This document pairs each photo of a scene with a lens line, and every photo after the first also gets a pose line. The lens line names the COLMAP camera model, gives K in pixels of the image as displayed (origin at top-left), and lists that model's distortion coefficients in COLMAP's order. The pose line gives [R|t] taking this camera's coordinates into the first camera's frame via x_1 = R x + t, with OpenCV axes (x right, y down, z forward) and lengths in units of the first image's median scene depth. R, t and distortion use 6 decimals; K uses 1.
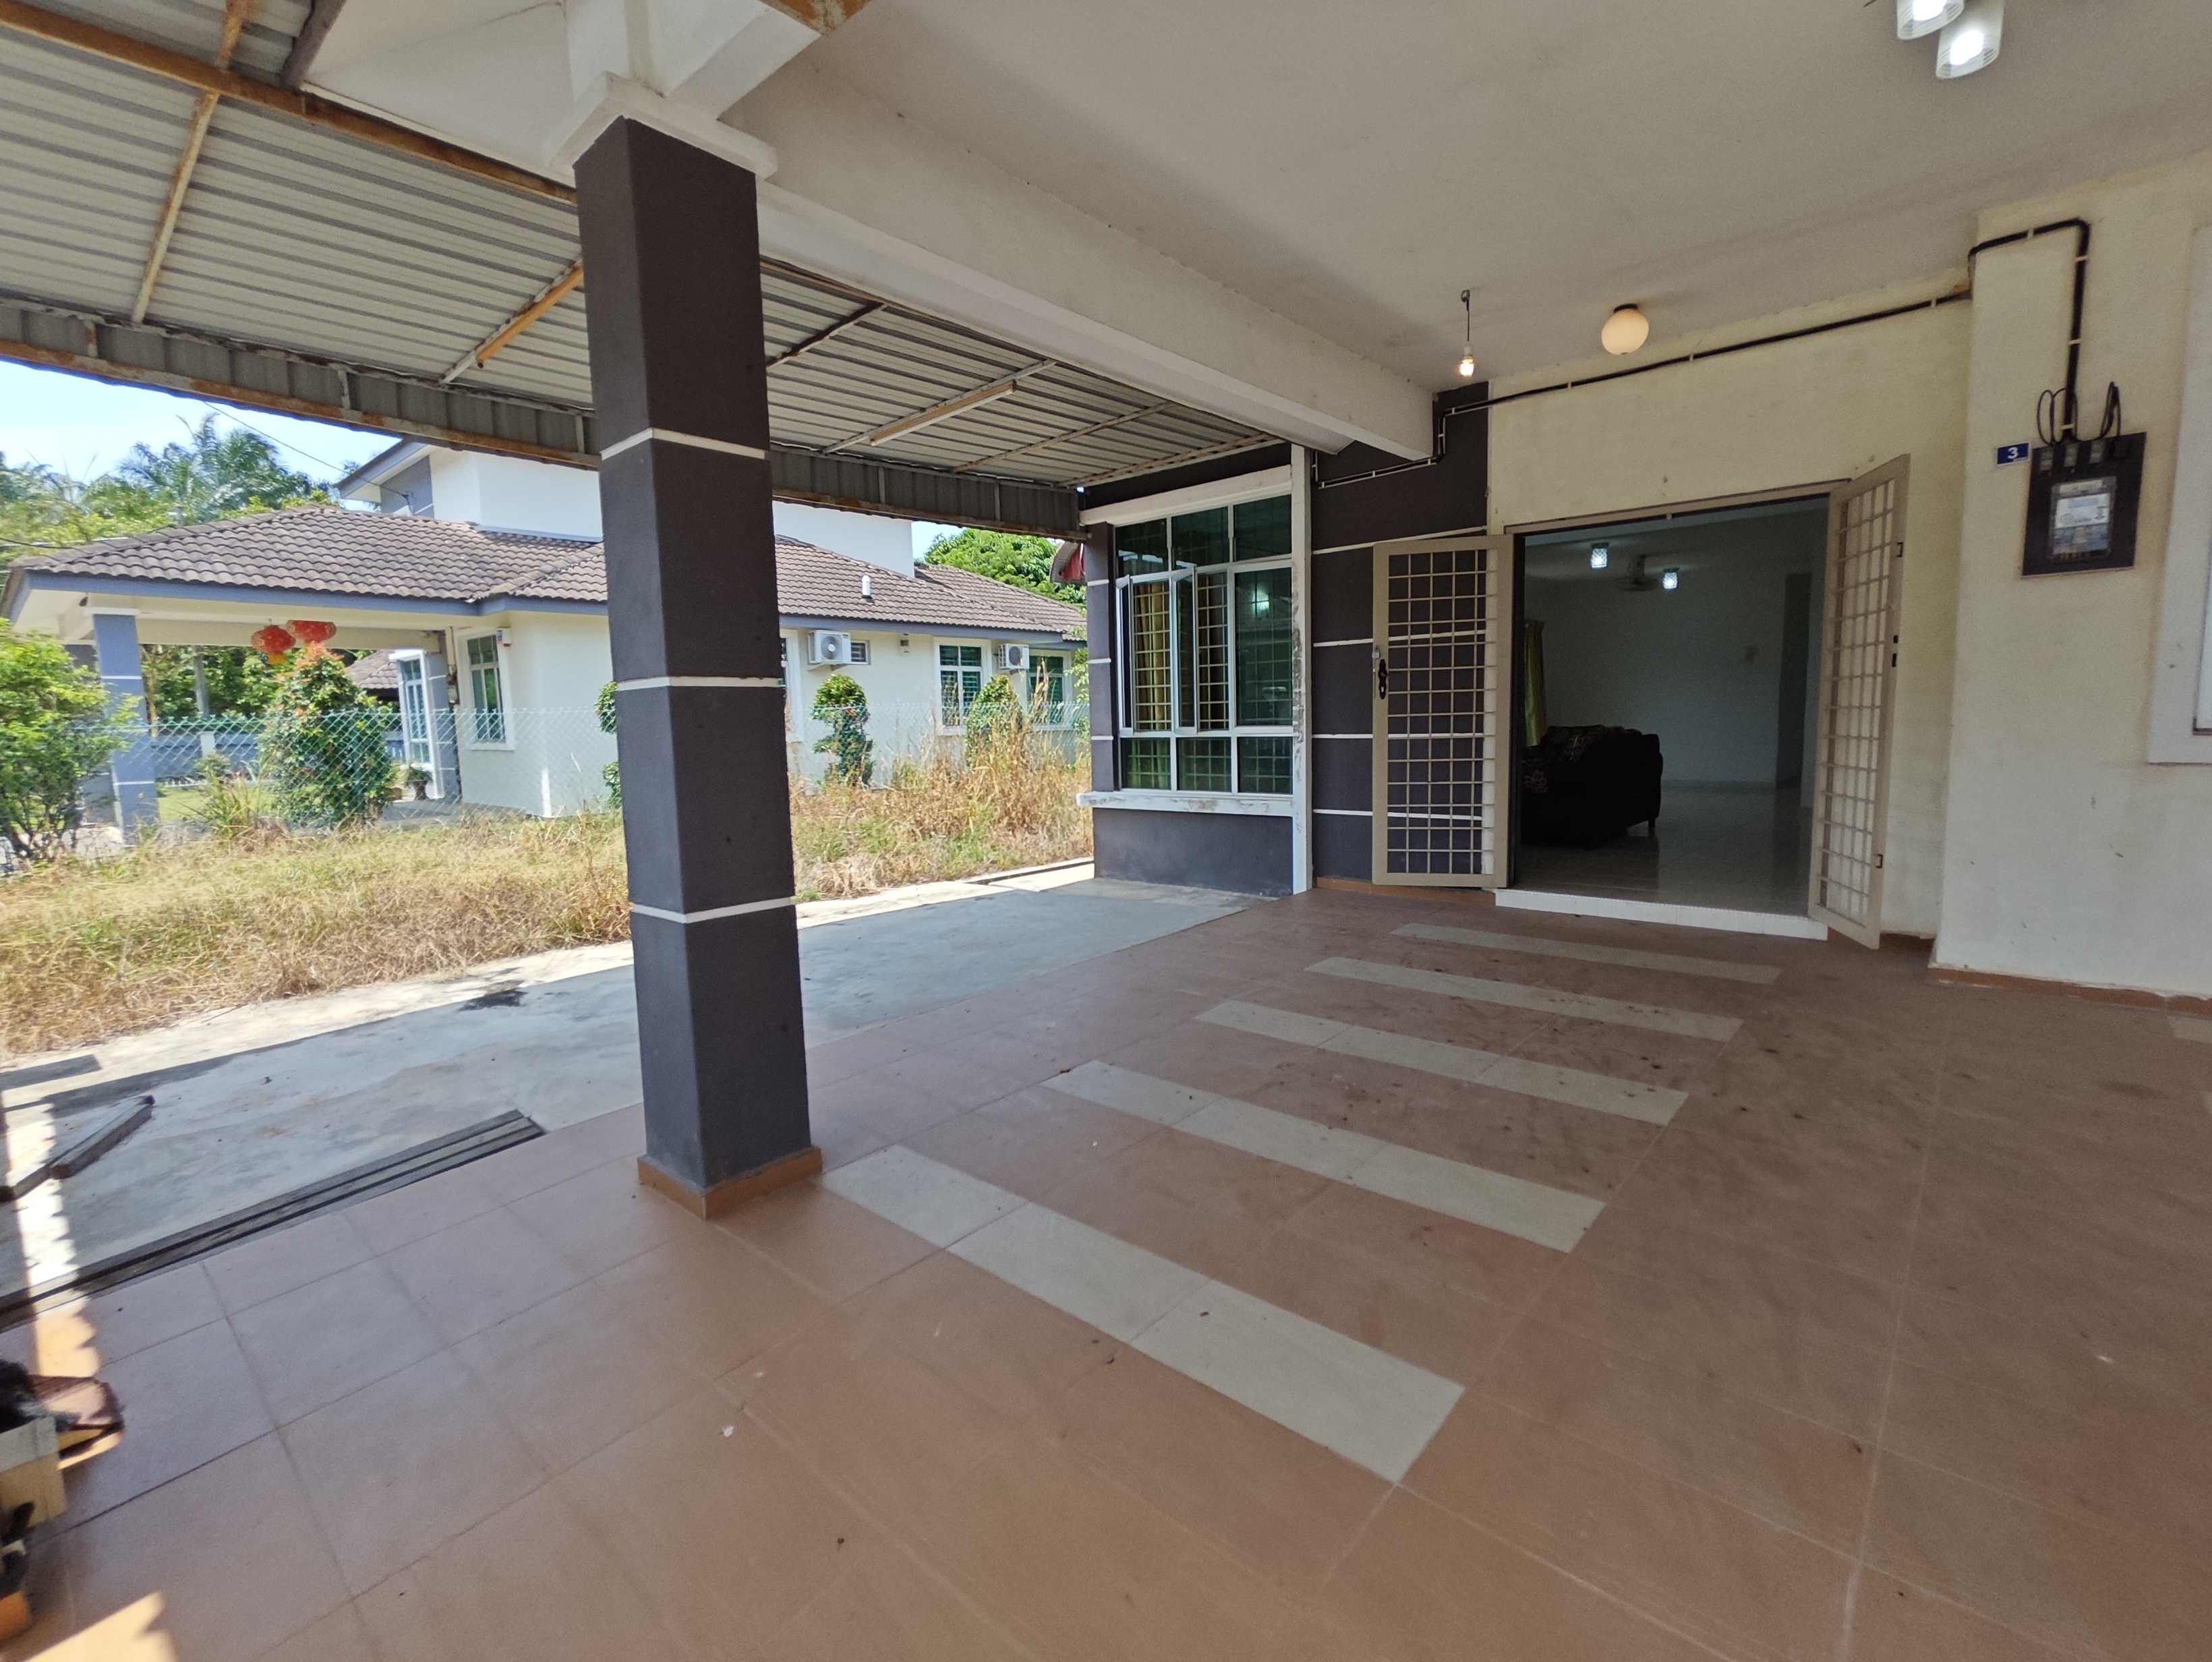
lens RADIAL K [[1010.8, 0, 1126.8], [0, 1010.8, 834.9], [0, 0, 1]] dist [0.009707, 0.001373]
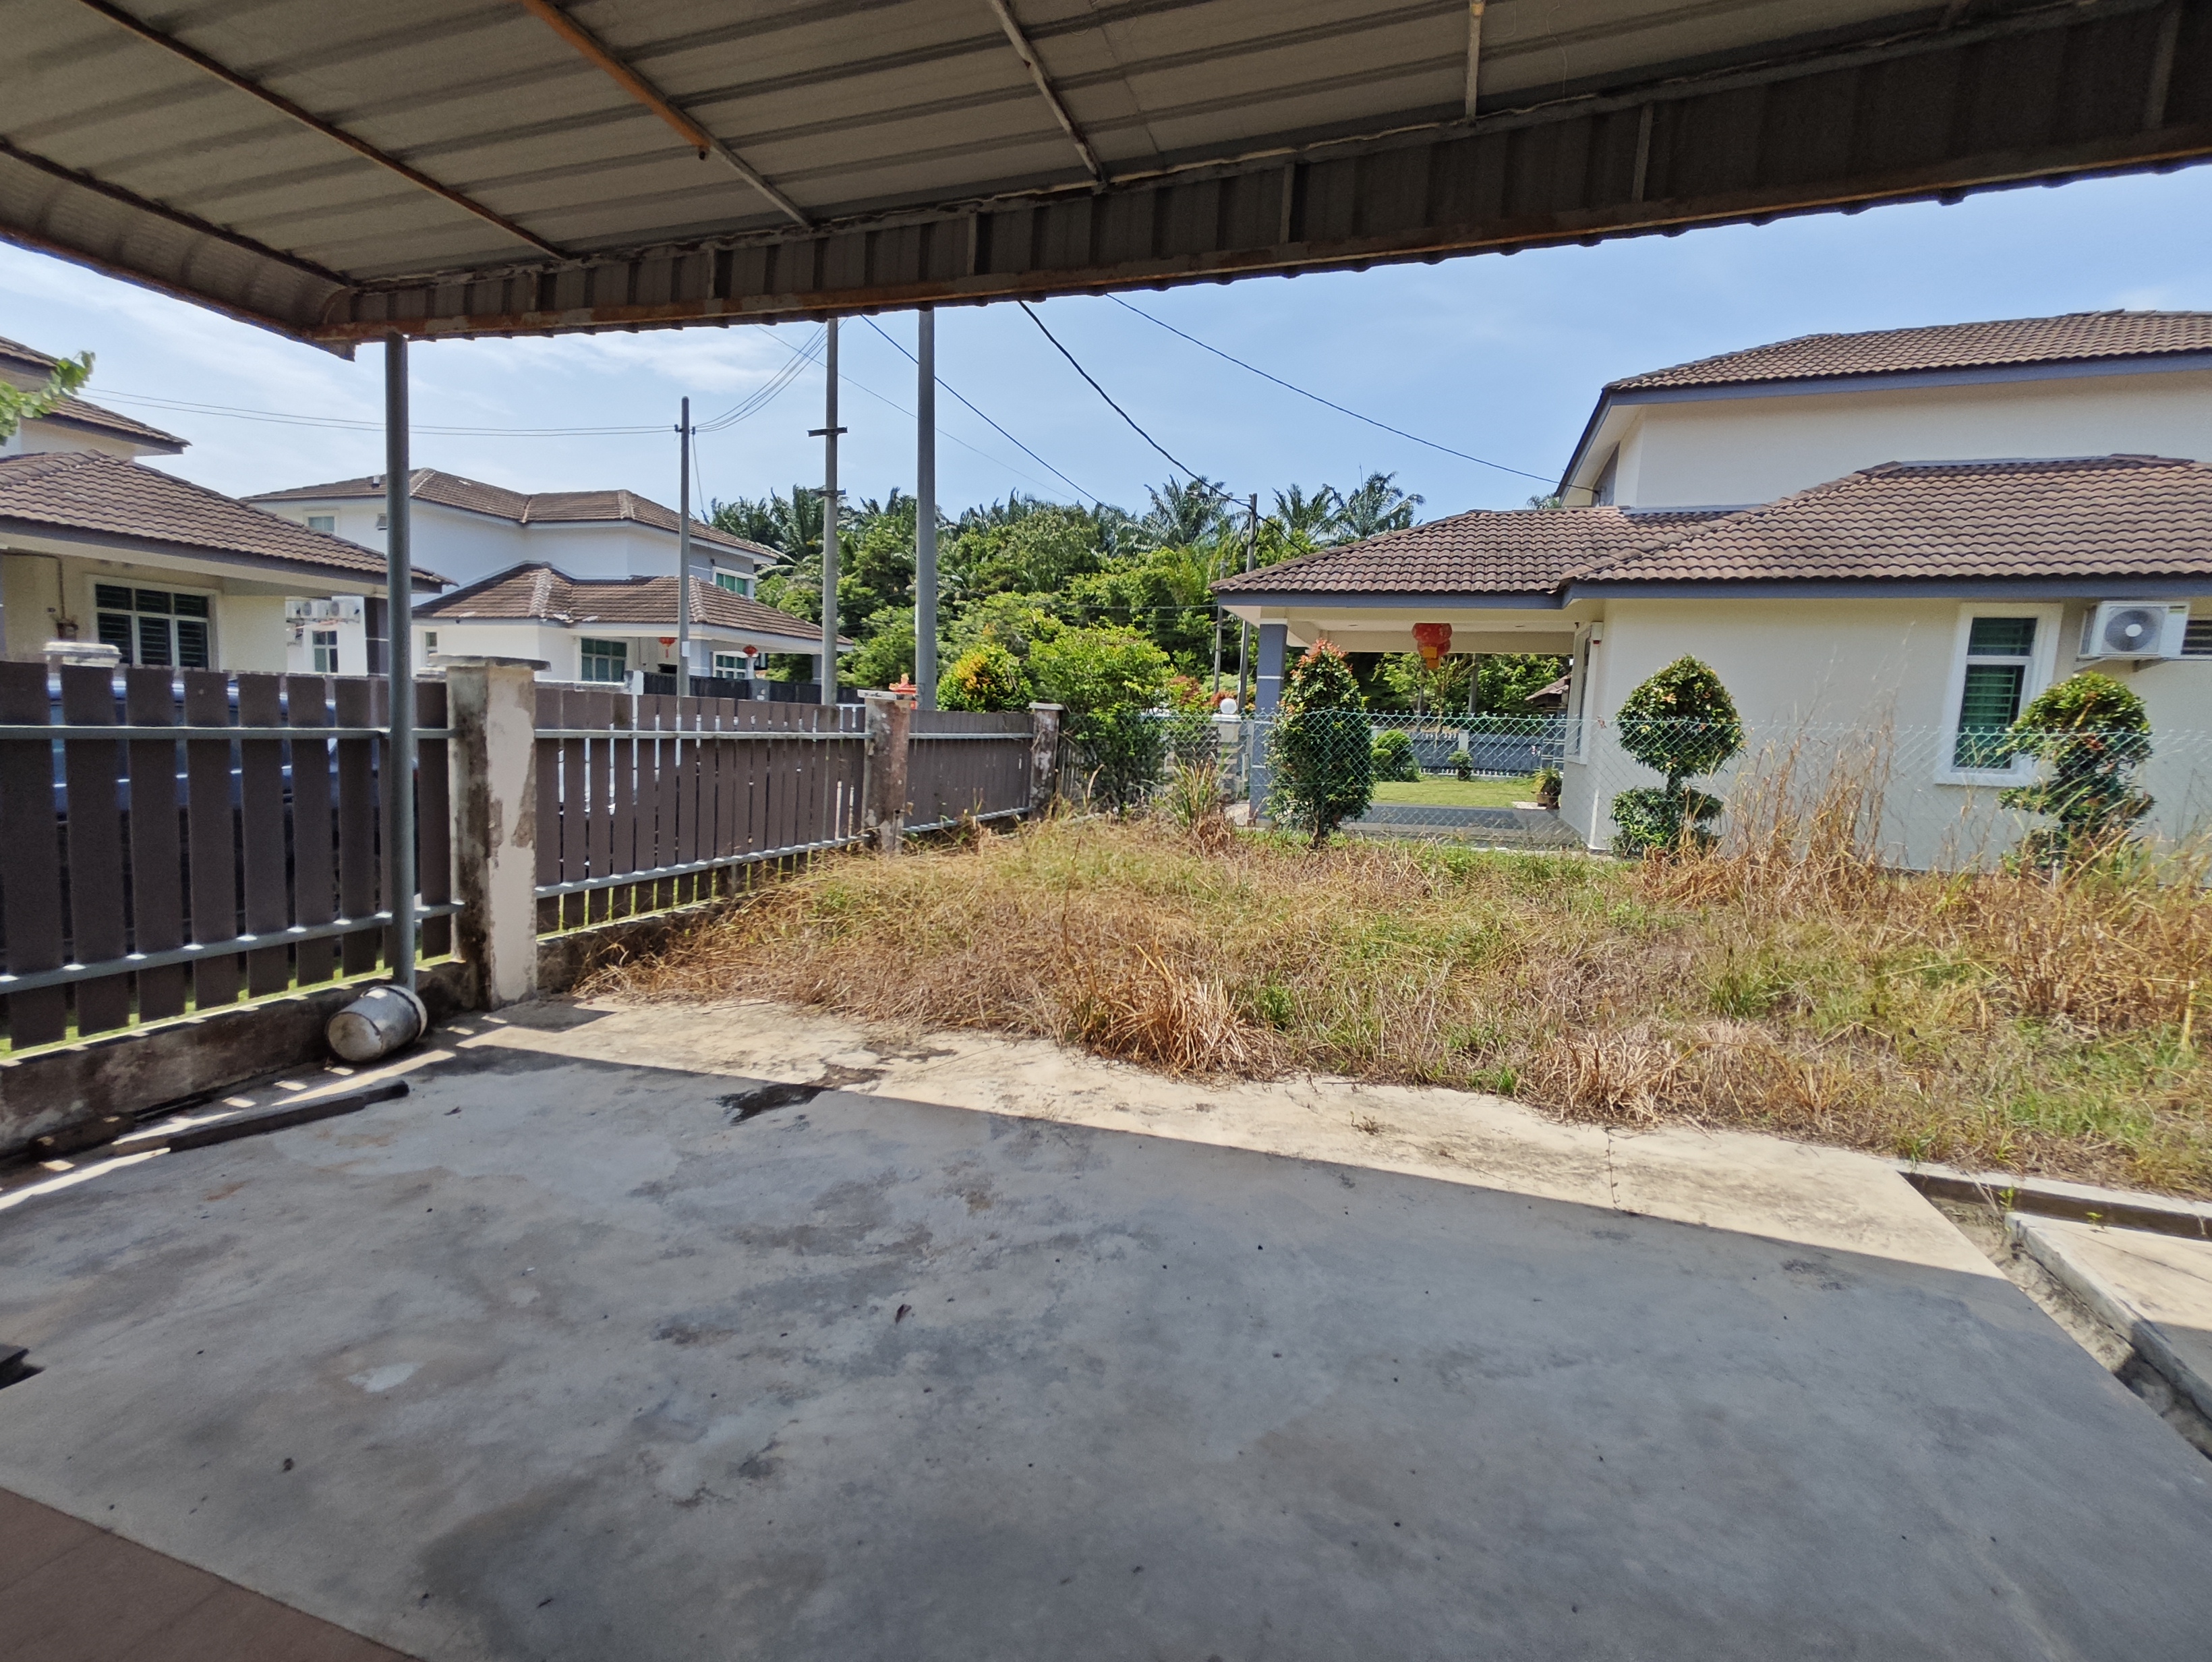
lens RADIAL K [[1010.8, 0, 1128.0], [0, 1010.8, 827.8], [0, 0, 1]] dist [0.009707, 0.001373]
pose [[0.387684, 0.136199, -0.911675, 0.063361], [-0.153838, 0.984713, 0.081692, -0.076142], [0.908865, 0.108579, 0.402710, 0.572221]]
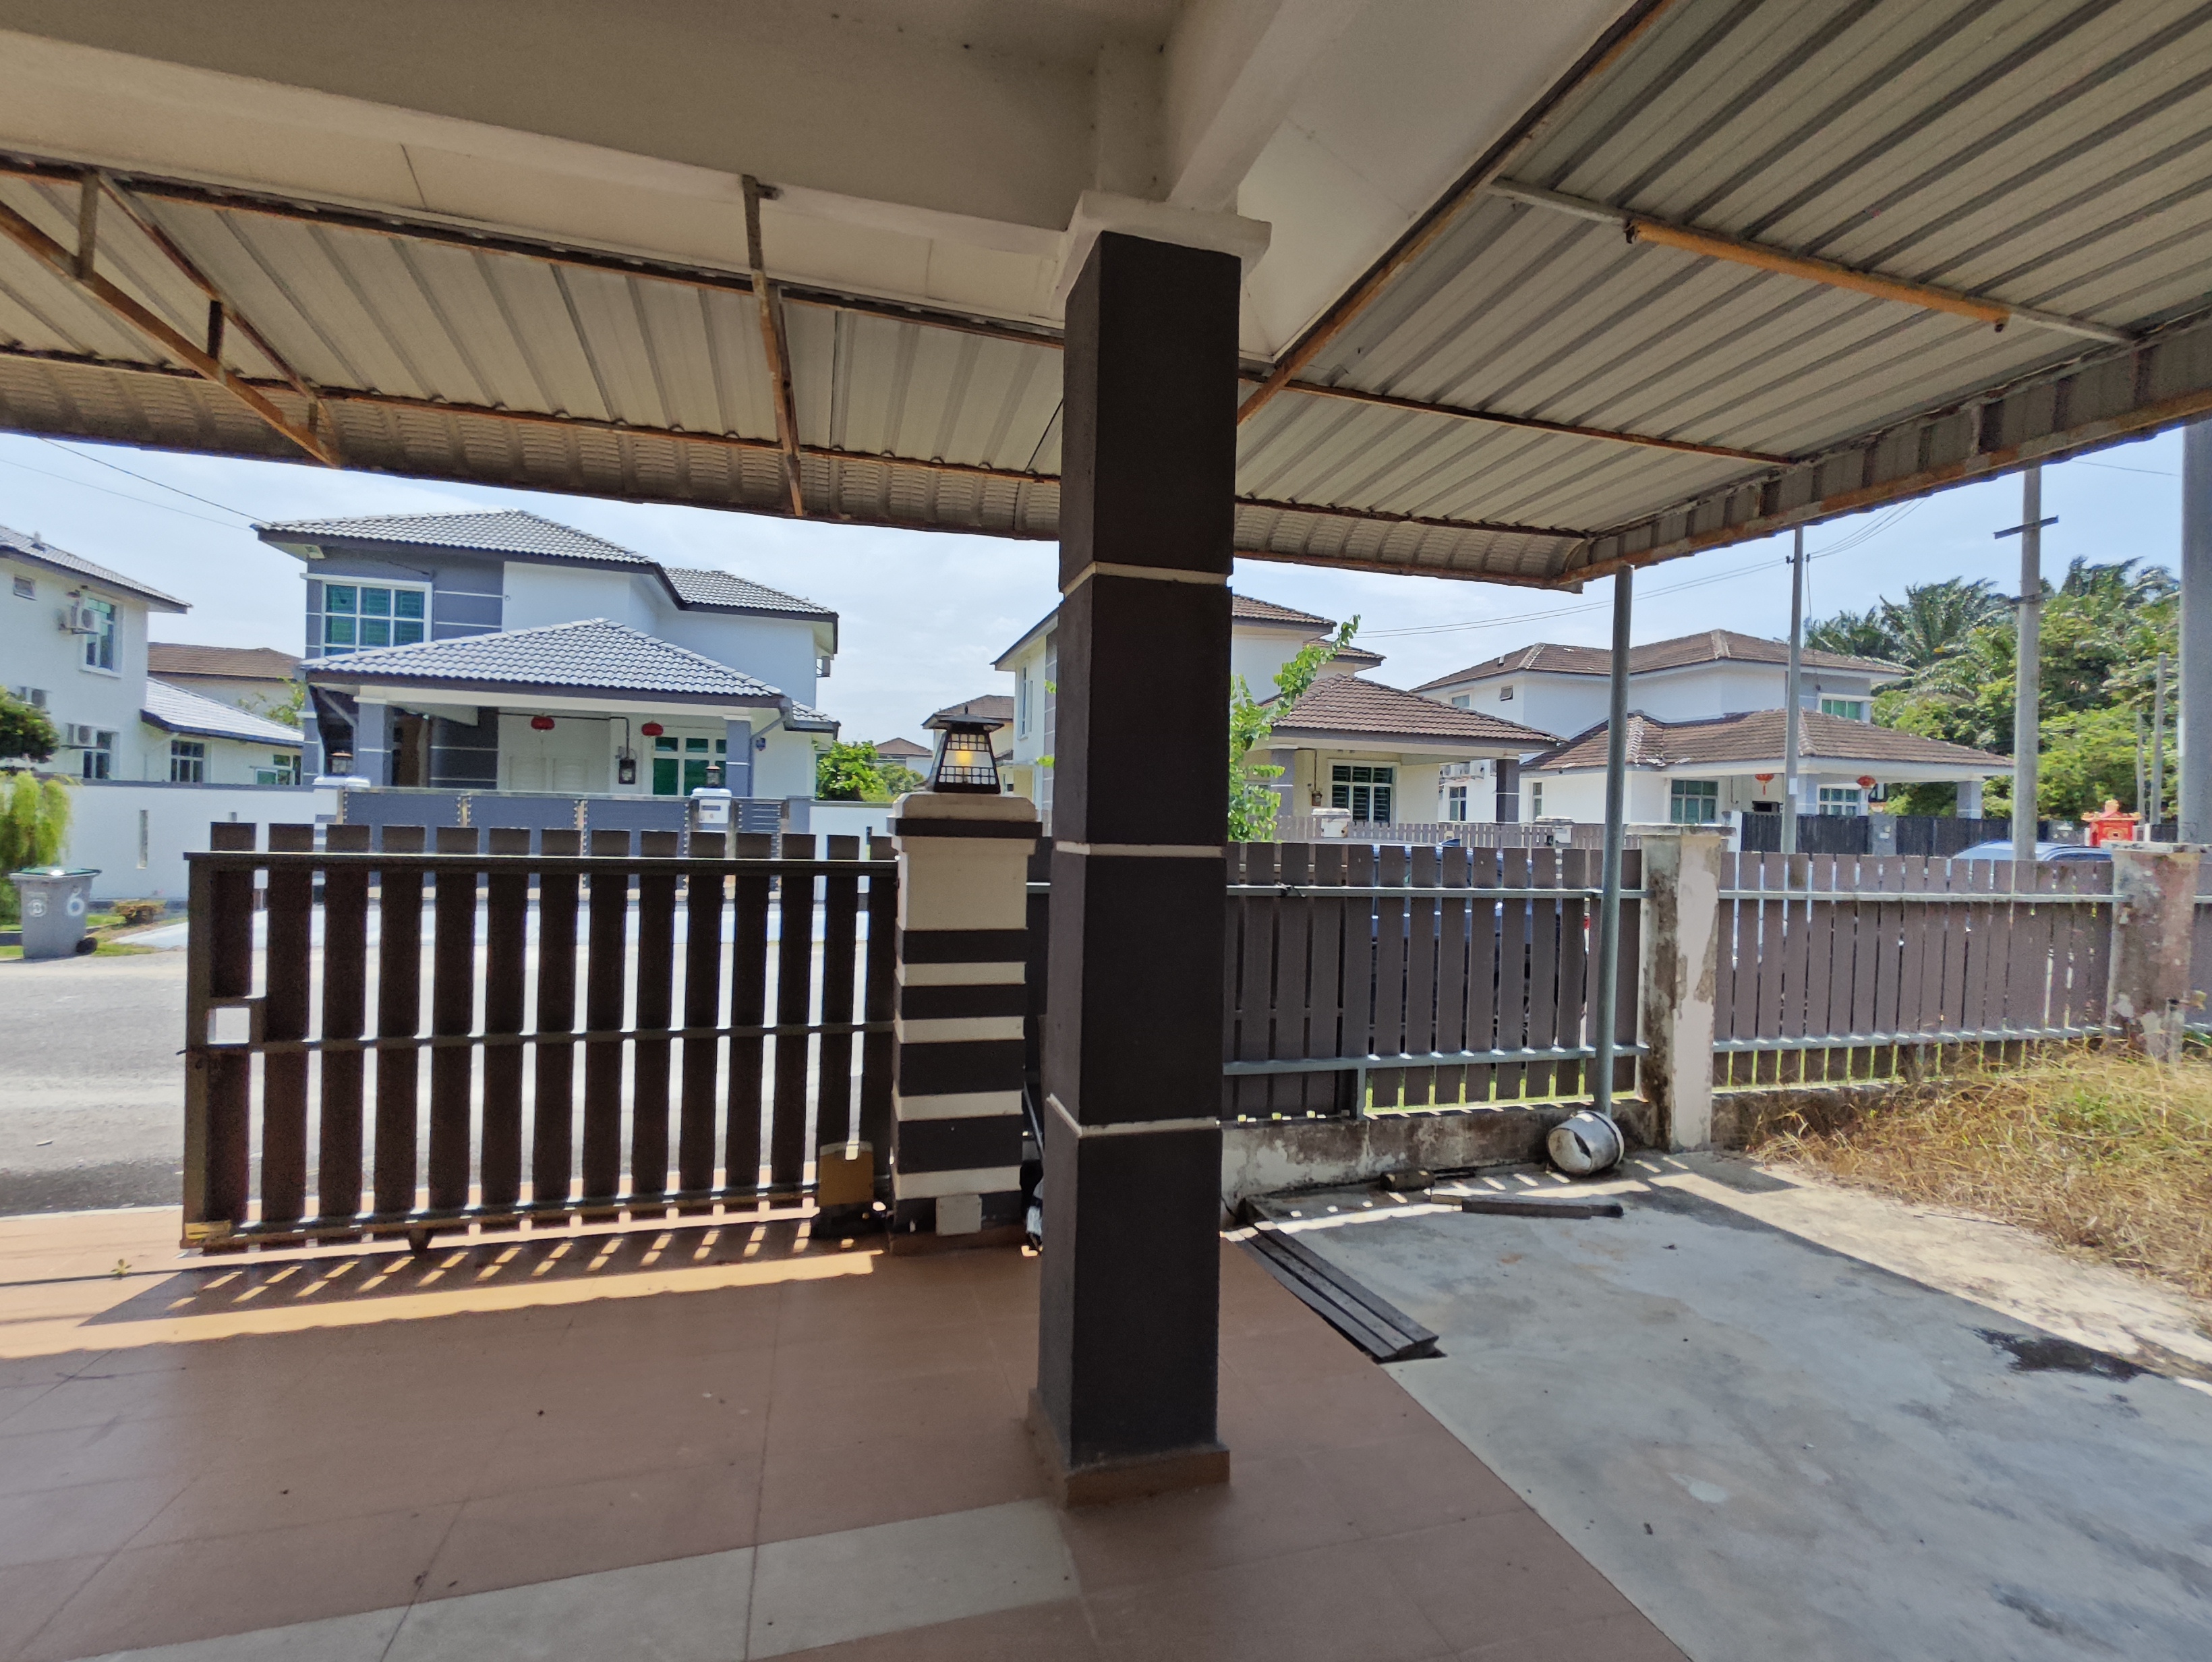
lens RADIAL K [[1010.8, 0, 1105.9], [0, 1010.8, 819.3], [0, 0, 1]] dist [0.009707, 0.001373]
pose [[-0.543863, 0.012311, -0.839084, 0.110994], [-0.103662, 0.991249, 0.081733, -0.086463], [0.832747, 0.131433, -0.537827, 0.509513]]
